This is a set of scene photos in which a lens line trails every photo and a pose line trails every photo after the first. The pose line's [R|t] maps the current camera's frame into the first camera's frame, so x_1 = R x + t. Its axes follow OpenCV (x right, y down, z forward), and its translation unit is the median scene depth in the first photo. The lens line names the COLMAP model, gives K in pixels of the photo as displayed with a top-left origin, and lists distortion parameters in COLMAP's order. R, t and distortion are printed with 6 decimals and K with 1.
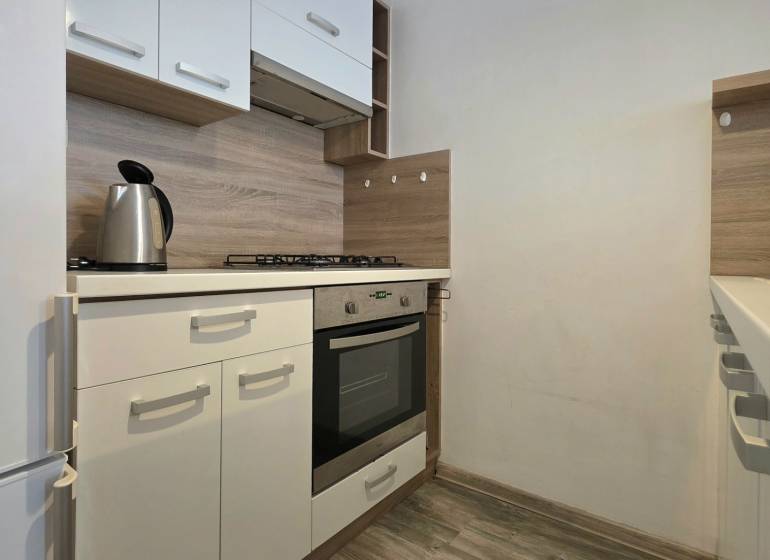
lens RADIAL K [[411.0, 0, 411.3], [0, 411.0, 259.8], [0, 0, 1]] dist [0.002278, -0.000890]
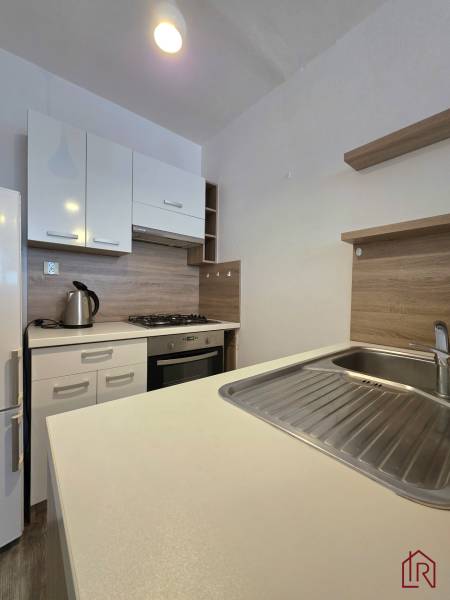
lens RADIAL K [[240.5, 0, 248.2], [0, 240.5, 299.1], [0, 0, 1]] dist [0.001074, 0.000781]
pose [[0.972091, 0.014230, -0.234170, 0.449848], [-0.009020, 0.999688, 0.023307, -0.132161], [0.234429, -0.020544, 0.971916, -0.088340]]
